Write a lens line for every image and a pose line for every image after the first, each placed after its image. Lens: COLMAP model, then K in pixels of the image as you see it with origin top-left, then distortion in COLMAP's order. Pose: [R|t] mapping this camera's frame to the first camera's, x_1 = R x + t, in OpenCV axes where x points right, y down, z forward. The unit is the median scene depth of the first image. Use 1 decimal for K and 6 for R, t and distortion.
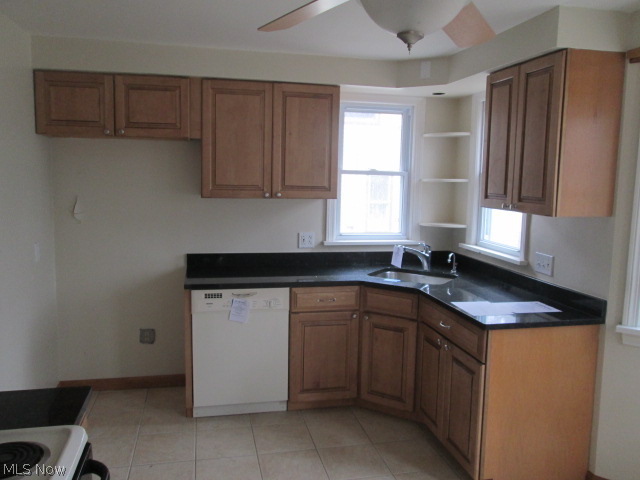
lens RADIAL K [[538.6, 0, 320.6], [0, 538.6, 242.3], [0, 0, 1]] dist [-0.063889, 0.003110]
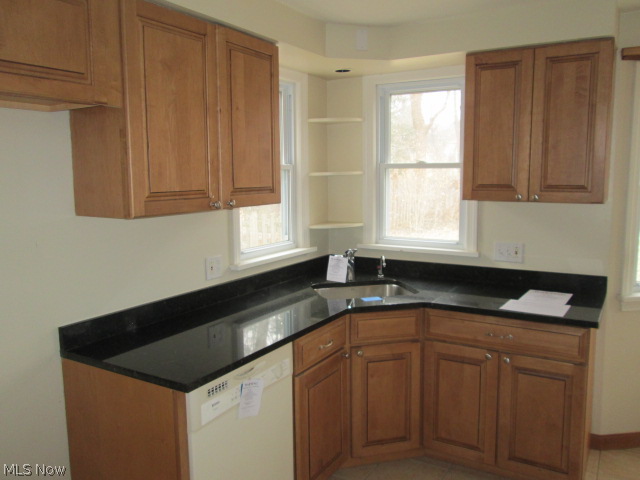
lens RADIAL K [[538.6, 0, 319.8], [0, 538.6, 237.8], [0, 0, 1]] dist [-0.063889, 0.003110]
pose [[0.675804, -0.115054, 0.728046, -0.493975], [0.111454, 0.992336, 0.053364, -0.071817], [-0.728606, 0.045080, 0.683448, 0.505403]]
